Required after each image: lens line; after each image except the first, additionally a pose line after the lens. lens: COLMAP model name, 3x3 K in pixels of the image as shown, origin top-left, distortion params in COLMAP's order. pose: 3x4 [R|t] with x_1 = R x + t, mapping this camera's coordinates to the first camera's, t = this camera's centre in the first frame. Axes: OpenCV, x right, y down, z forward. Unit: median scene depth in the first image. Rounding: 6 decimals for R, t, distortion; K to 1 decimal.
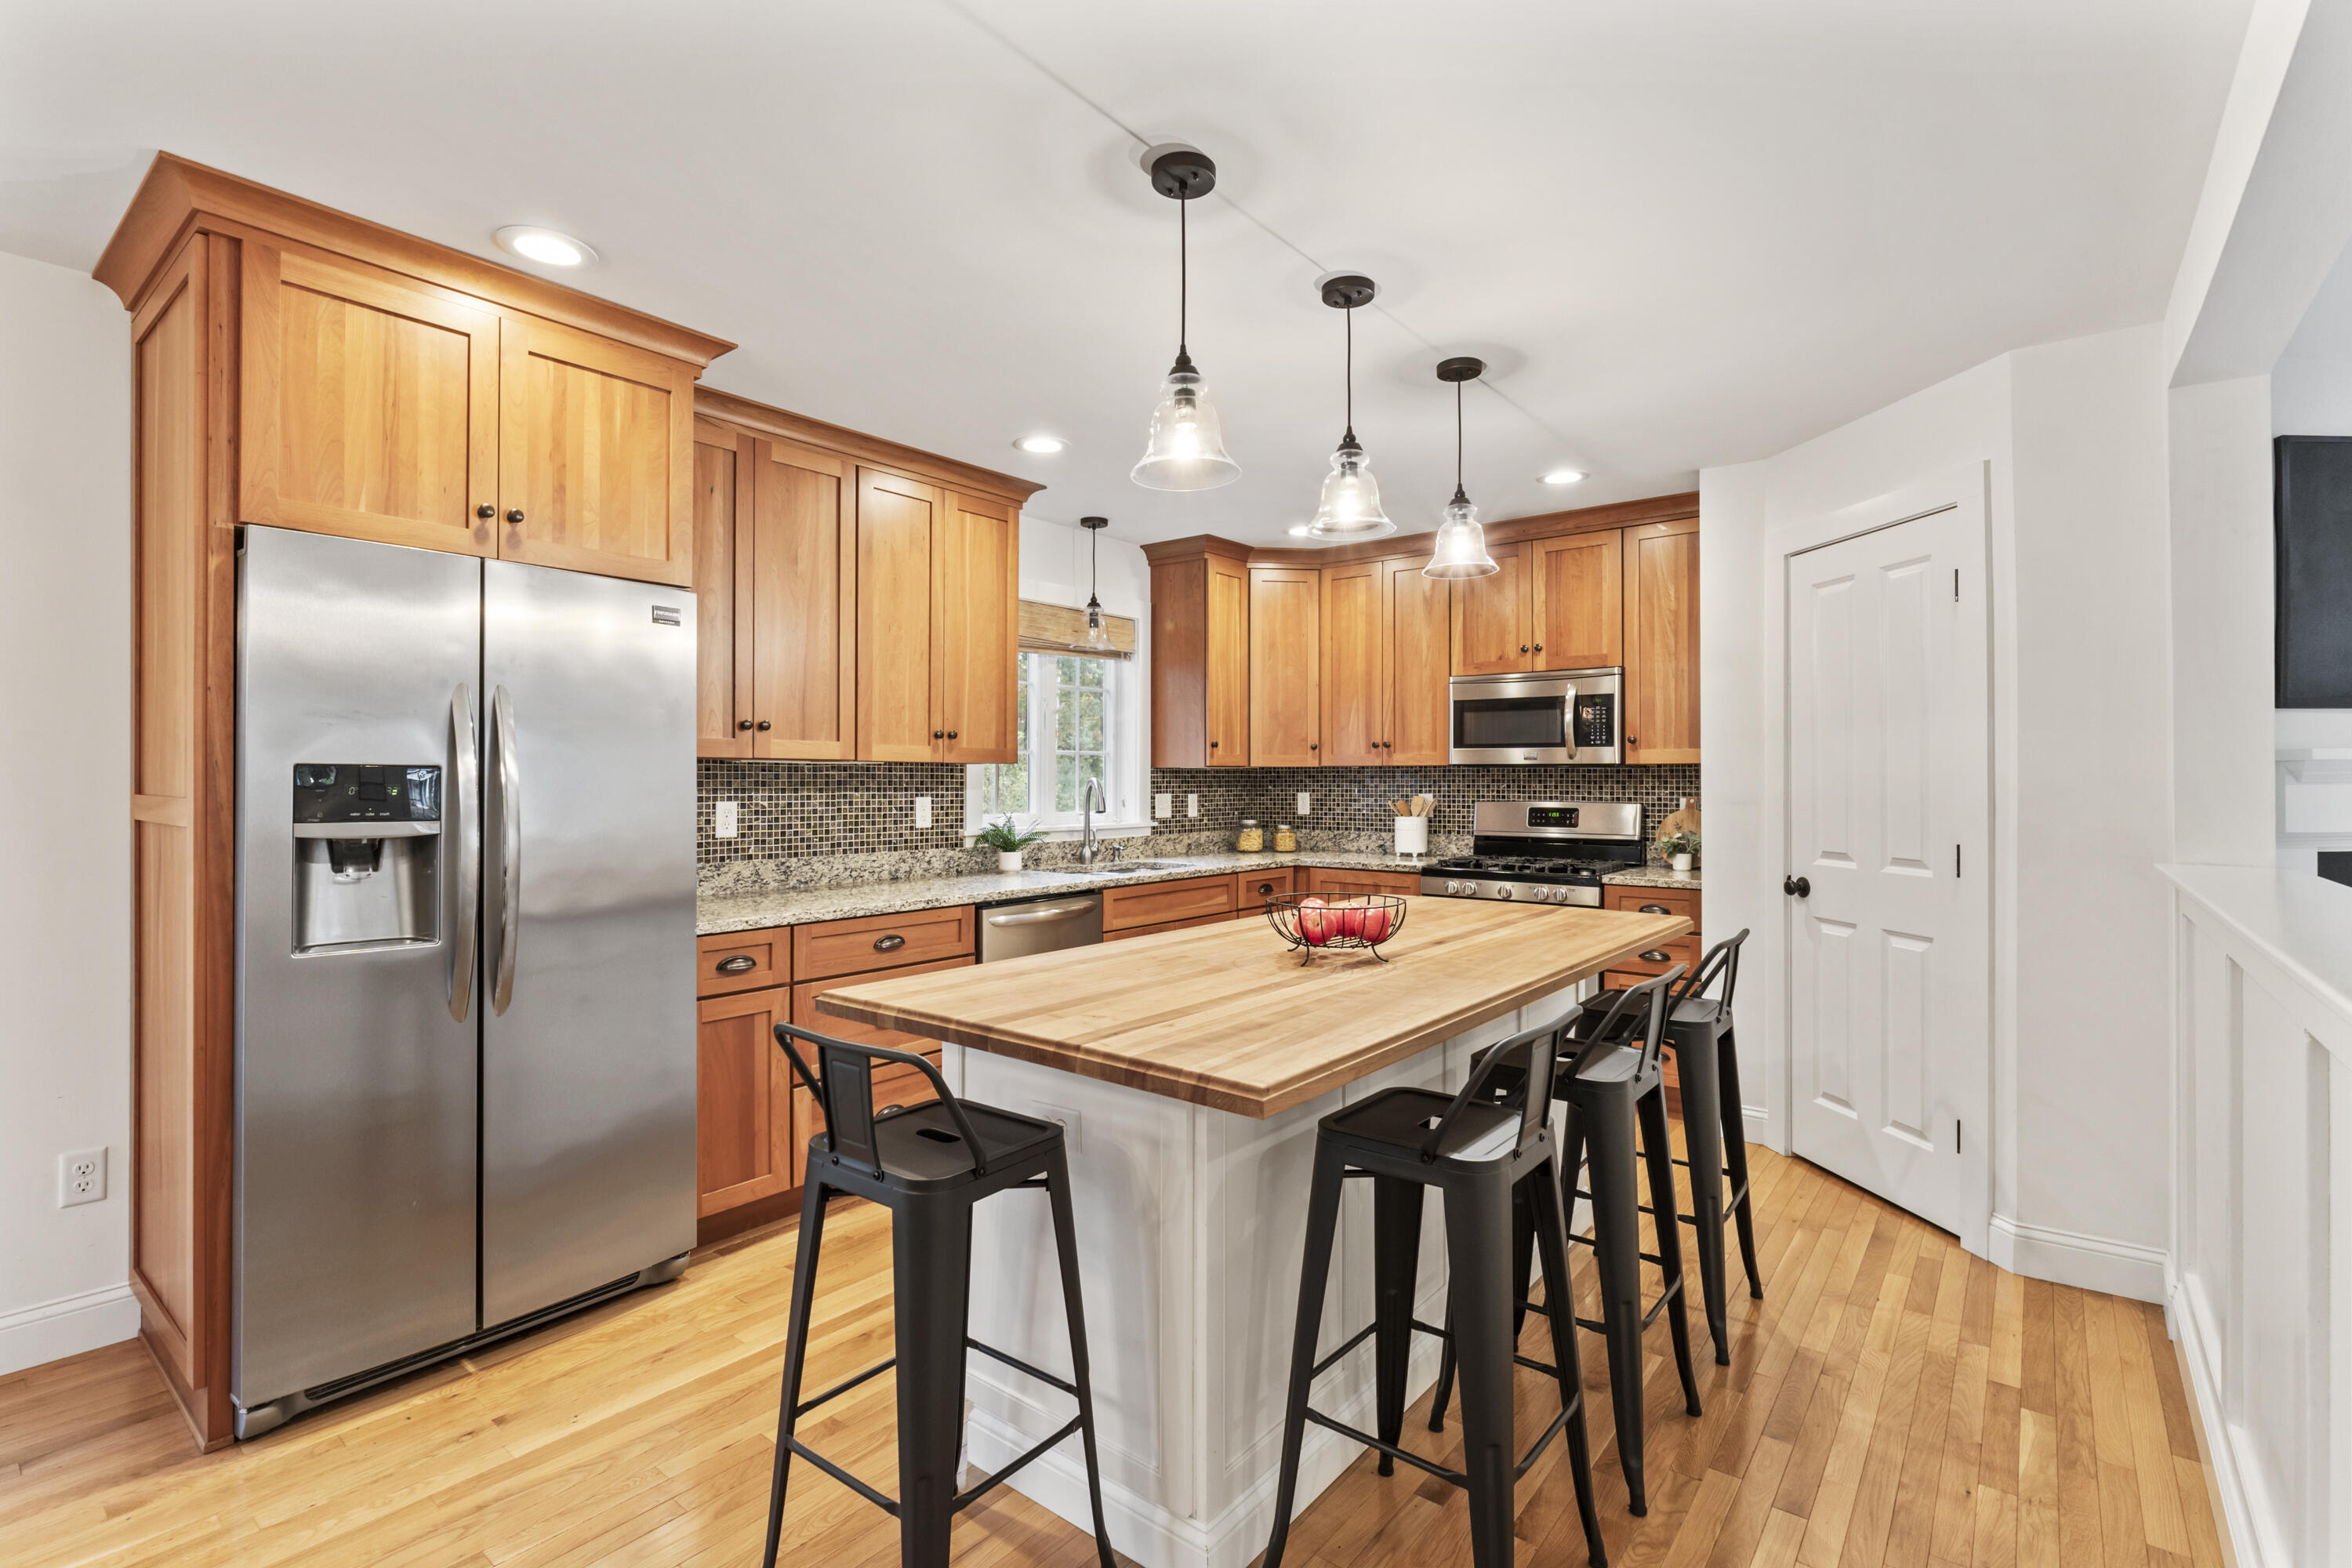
lens RADIAL K [[1083.4, 0, 1176.7], [0, 1083.4, 783.8], [0, 0, 1]] dist [-0.008810, 0.000305]
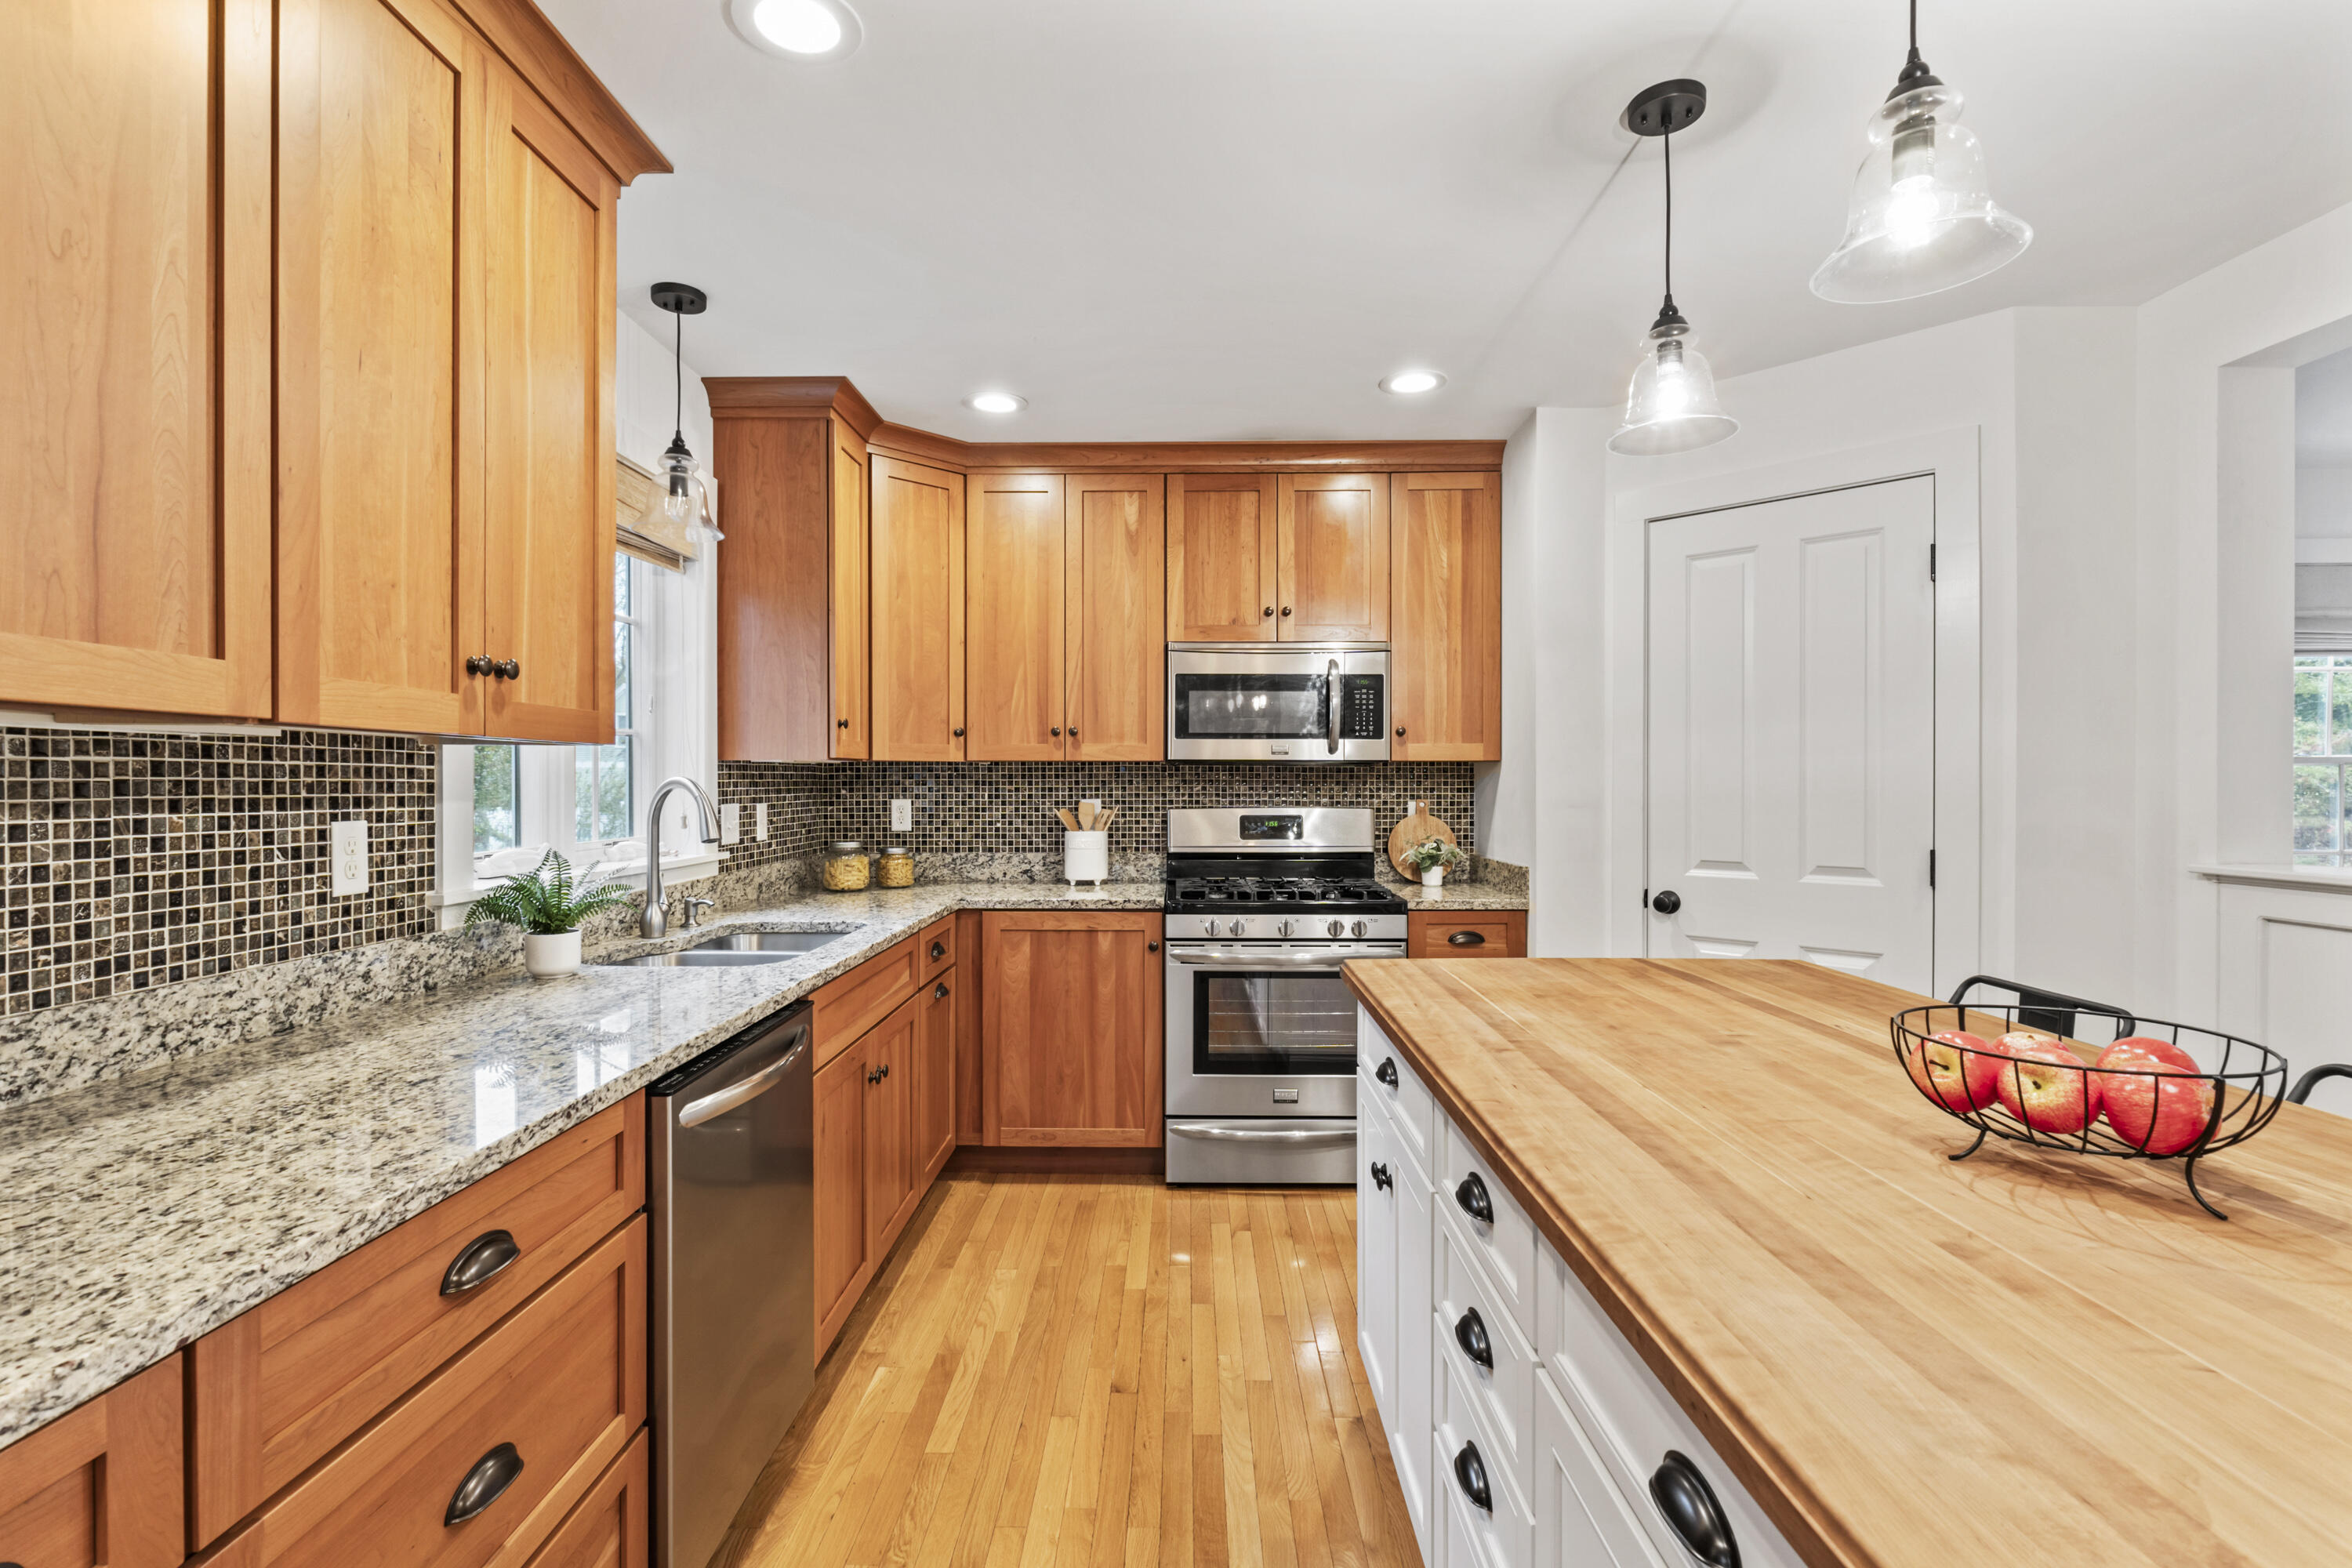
lens RADIAL K [[1083.4, 0, 1167.4], [0, 1083.4, 795.6], [0, 0, 1]] dist [-0.008810, 0.000305]
pose [[0.792491, -0.008925, 0.609818, -0.207733], [0.003874, 0.999946, 0.009599, -0.000309], [-0.609871, -0.005245, 0.792483, 0.420186]]
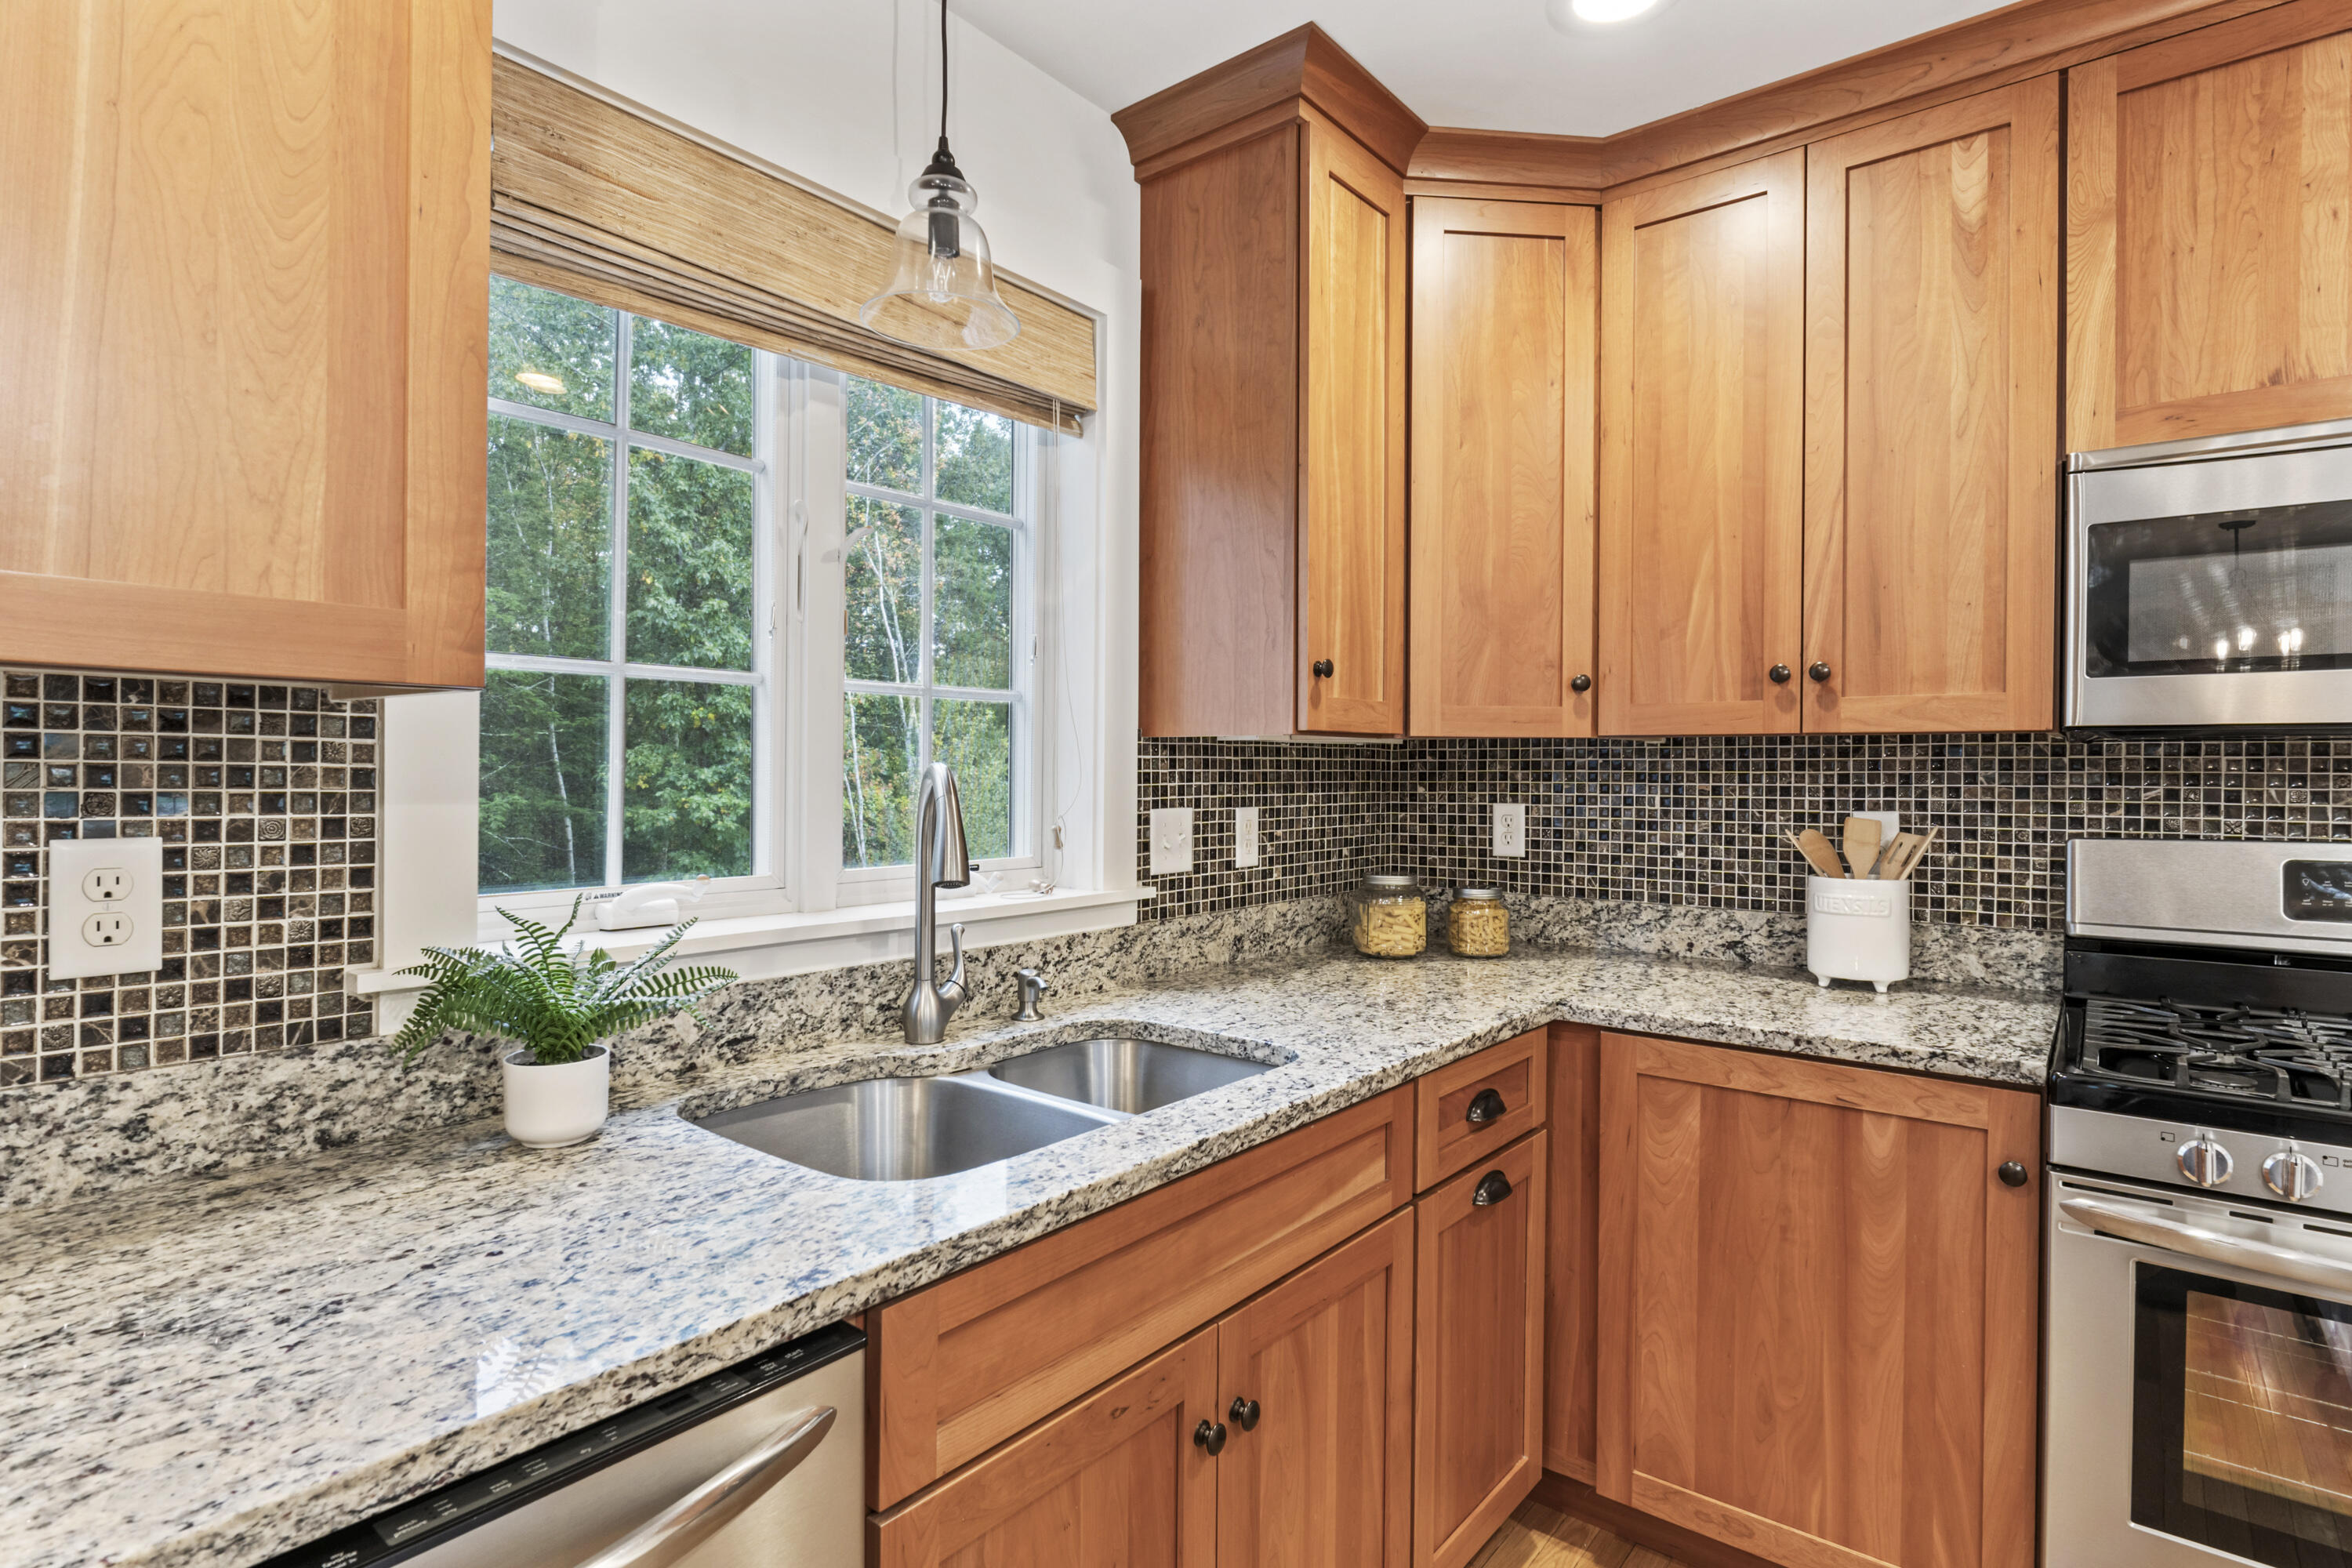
lens RADIAL K [[1176.2, 0, 1166.7], [0, 1176.2, 777.9], [0, 0, 1]] dist [-0.008073, -0.000405]
pose [[0.999894, 0.005847, -0.013319, -0.009728], [-0.005846, 0.999983, 0.000138, -0.001434], [0.013320, -0.000060, 0.999911, 0.666218]]
